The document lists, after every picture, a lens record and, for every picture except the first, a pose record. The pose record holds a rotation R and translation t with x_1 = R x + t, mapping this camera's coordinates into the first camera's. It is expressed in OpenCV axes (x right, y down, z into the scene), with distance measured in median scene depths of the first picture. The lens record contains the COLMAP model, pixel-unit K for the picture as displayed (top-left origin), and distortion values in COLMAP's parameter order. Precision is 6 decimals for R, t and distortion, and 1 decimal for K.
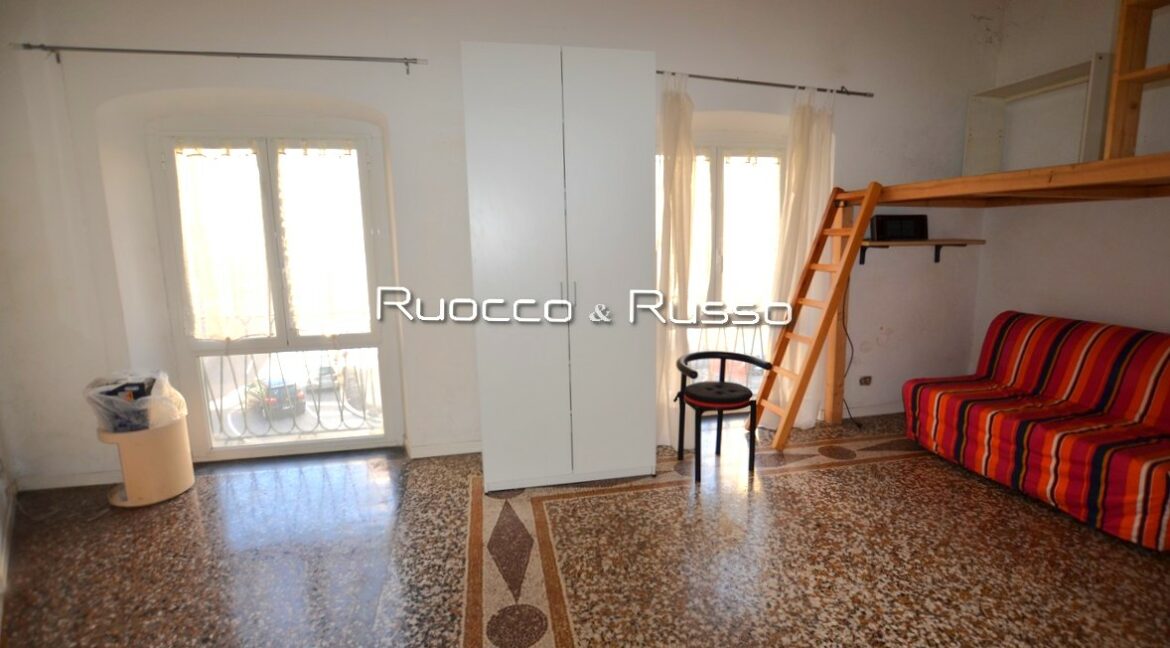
lens RADIAL K [[525.3, 0, 598.3], [0, 525.3, 324.8], [0, 0, 1]] dist [-0.024644, 0.000123]
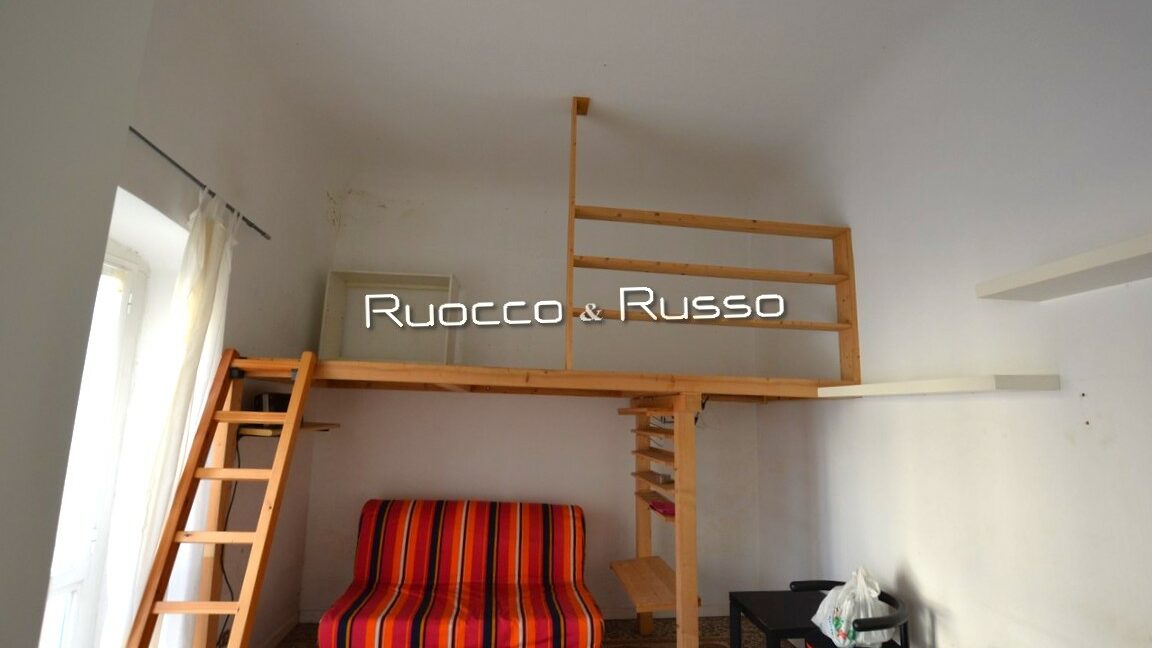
lens RADIAL K [[523.8, 0, 576.0], [0, 523.8, 324.0], [0, 0, 1]] dist [-0.000766, -0.000097]
pose [[0.090314, 0.178959, 0.979703, -0.214166], [0.131946, 0.972901, -0.189880, -0.132943], [-0.987134, 0.146417, 0.064254, 0.632611]]
